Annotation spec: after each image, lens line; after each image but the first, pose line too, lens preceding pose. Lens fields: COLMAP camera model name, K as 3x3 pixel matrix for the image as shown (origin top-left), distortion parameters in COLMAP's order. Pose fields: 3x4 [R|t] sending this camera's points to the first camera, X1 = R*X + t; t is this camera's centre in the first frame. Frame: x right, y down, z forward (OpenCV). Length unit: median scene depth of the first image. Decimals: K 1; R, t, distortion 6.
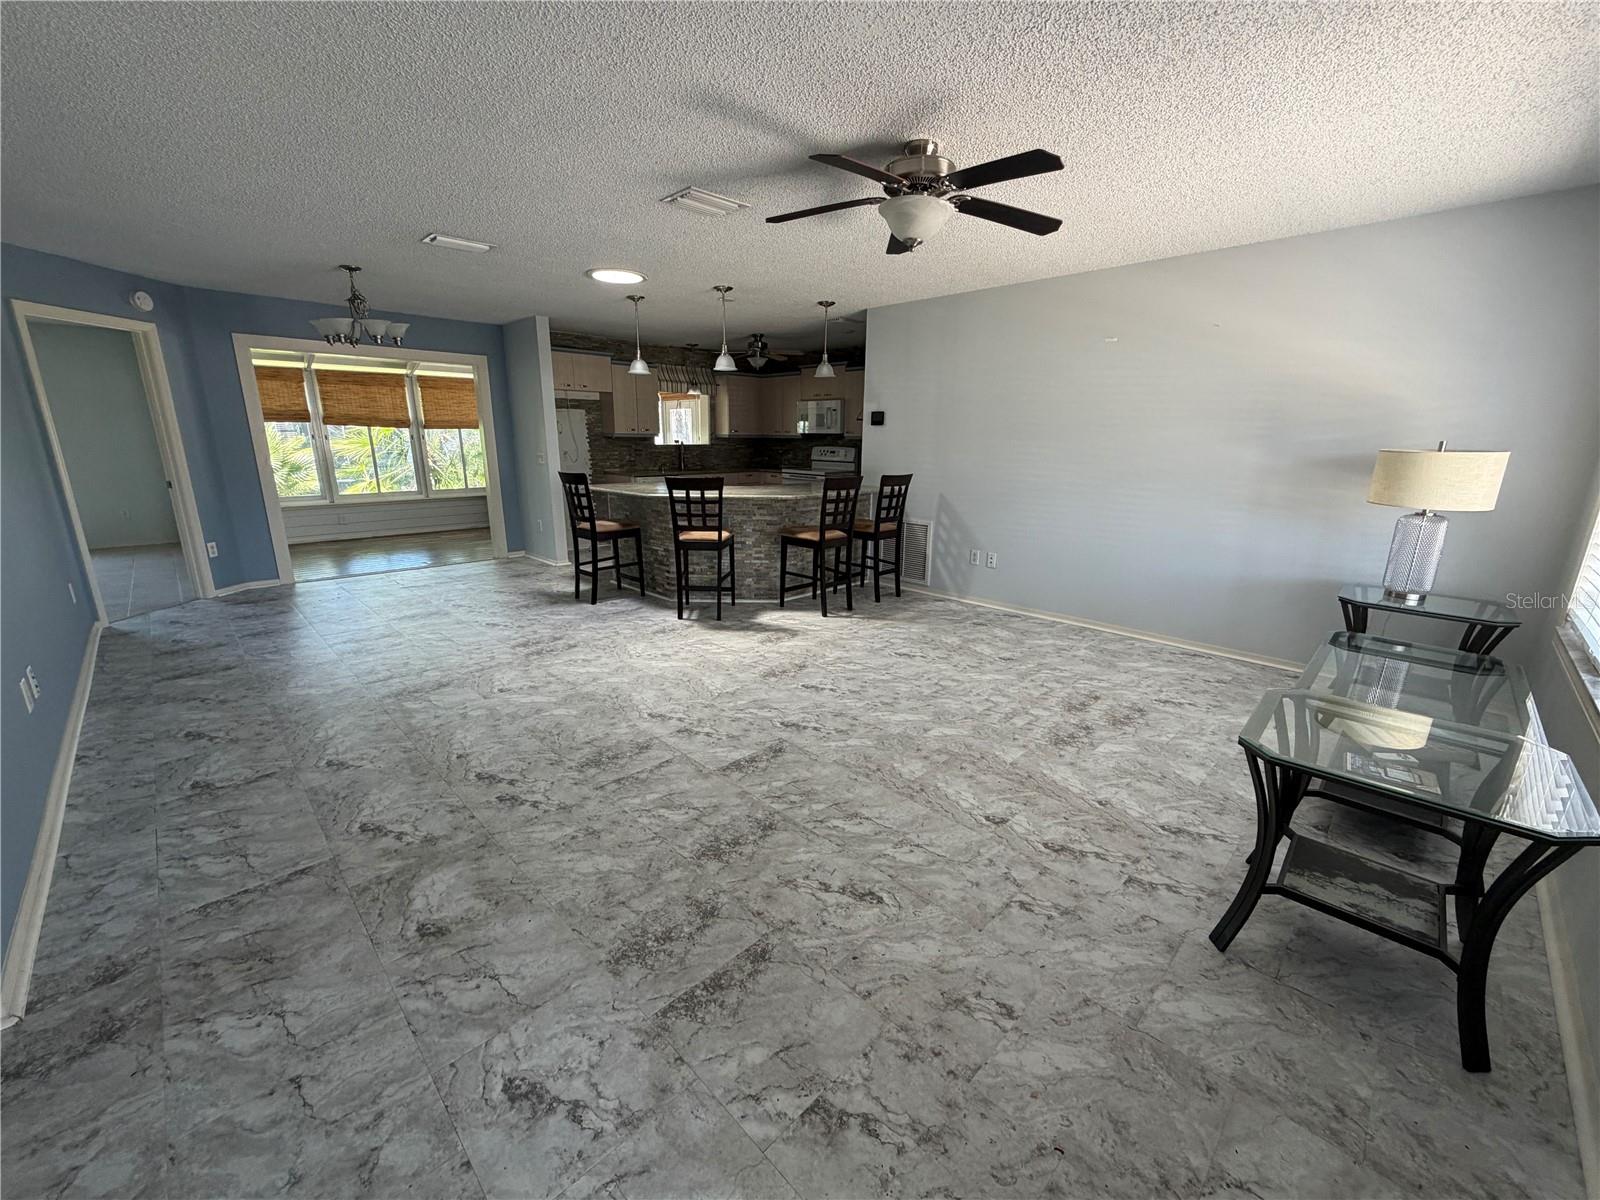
lens RADIAL K [[637.9, 0, 794.4], [0, 637.9, 599.7], [0, 0, 1]] dist [0.003807, 0.000440]
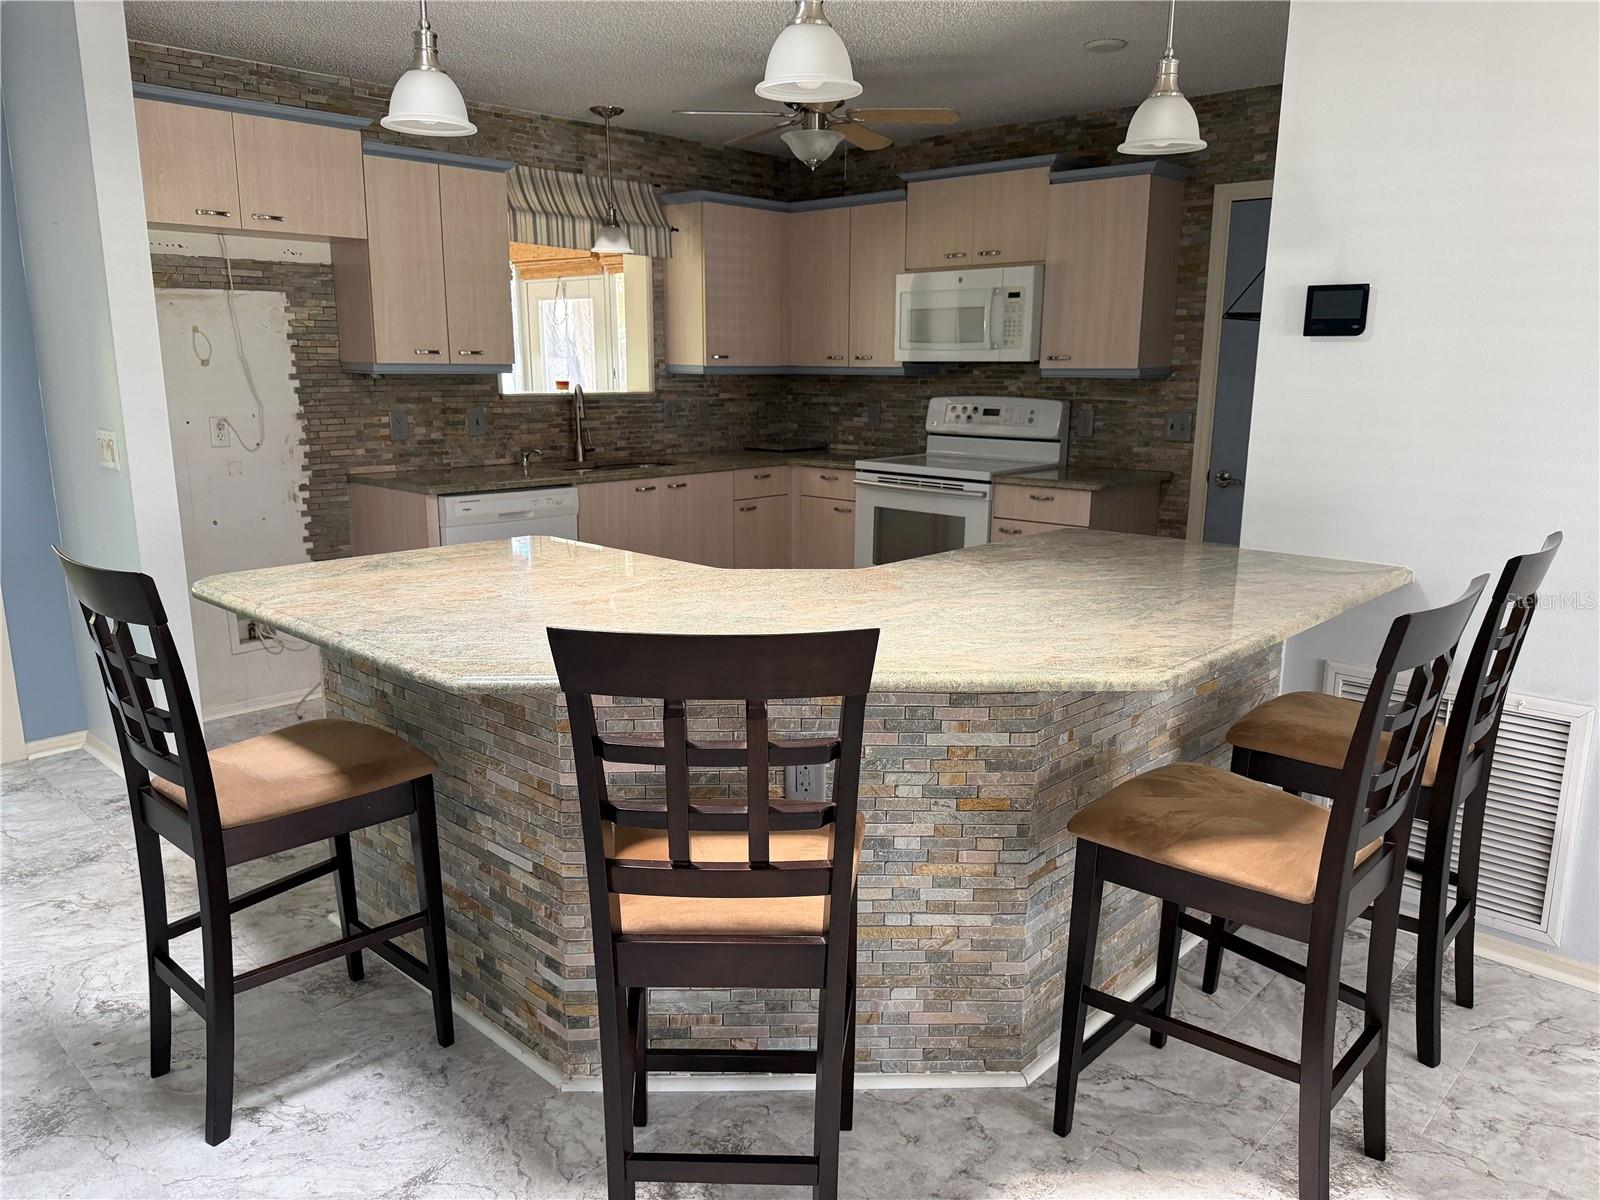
lens RADIAL K [[1147.2, 0, 800.8], [0, 1147.2, 607.4], [0, 0, 1]] dist [0.067302, -0.028356]
pose [[0.999298, -0.011746, 0.035577, -0.081129], [0.013111, 0.999178, -0.038366, -0.104618], [-0.035097, 0.038805, 0.998630, 0.382541]]
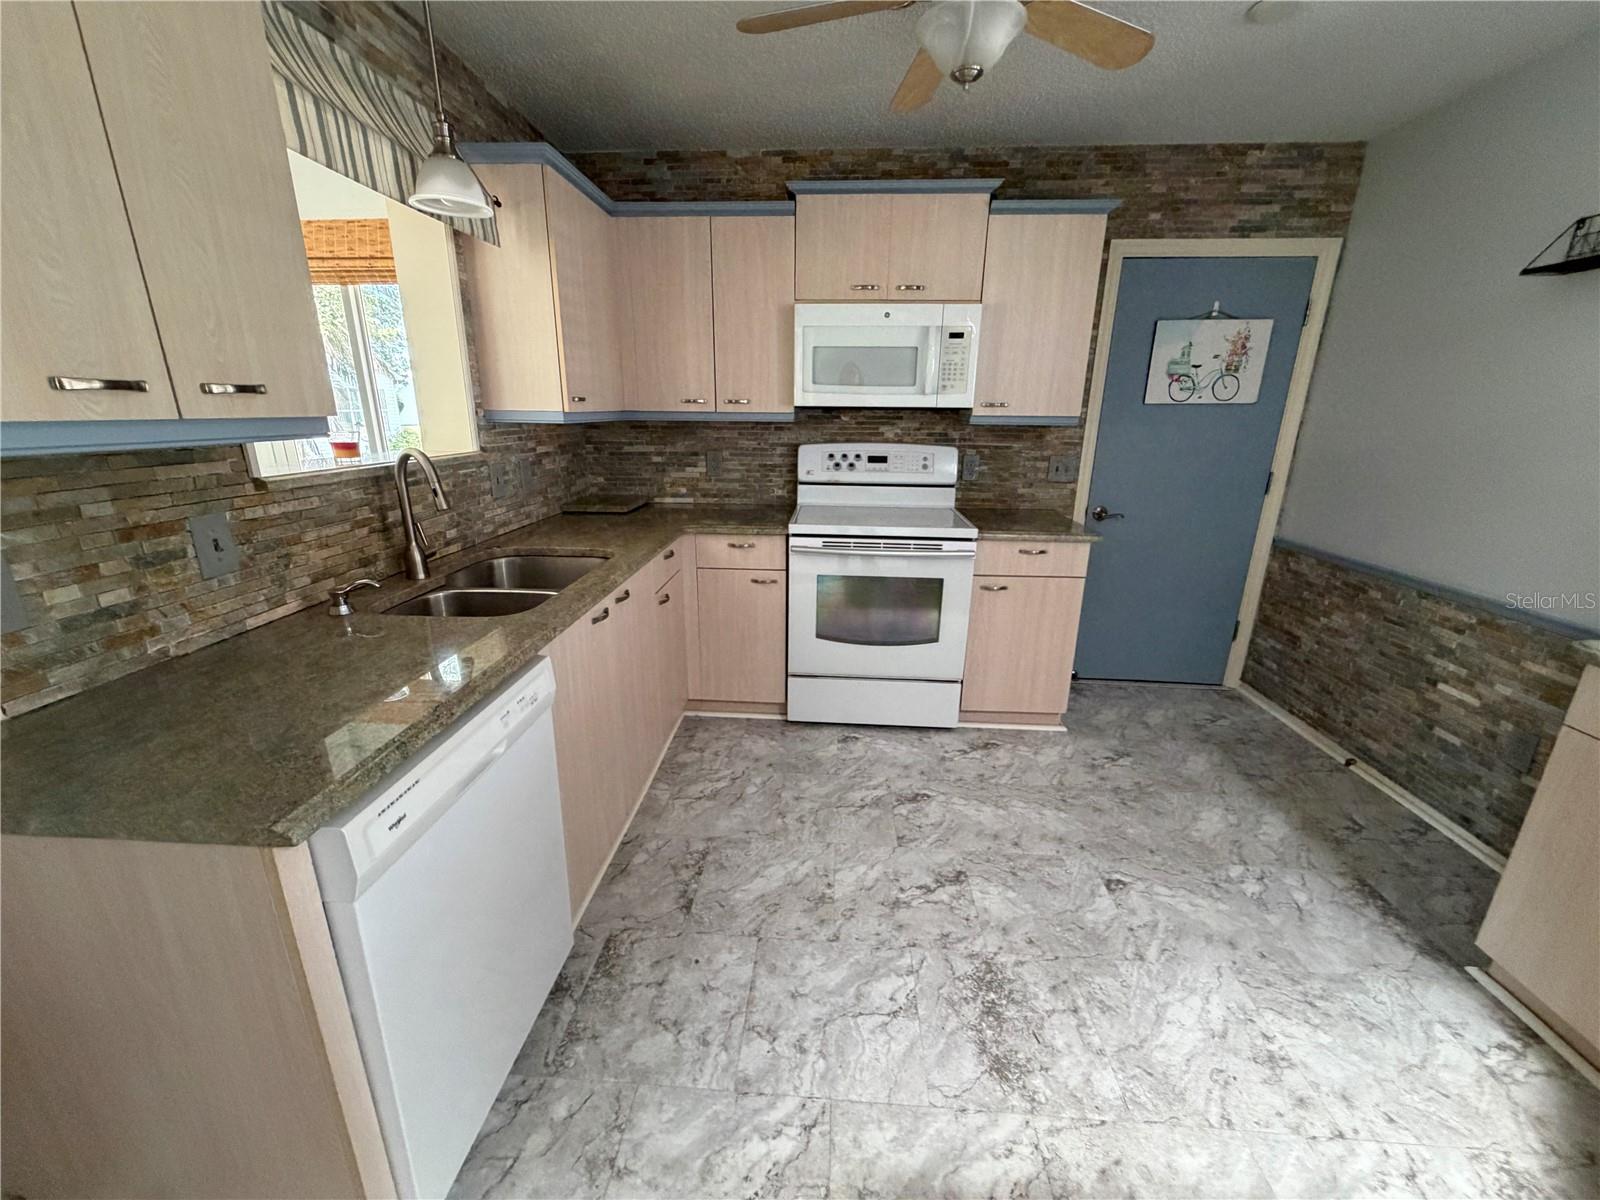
lens RADIAL K [[637.9, 0, 794.2], [0, 637.9, 599.6], [0, 0, 1]] dist [0.003807, 0.000440]
pose [[0.756094, -0.193864, 0.625091, -0.237282], [0.161640, 0.980847, 0.108682, -0.220054], [-0.634188, 0.018866, 0.772948, 0.826706]]
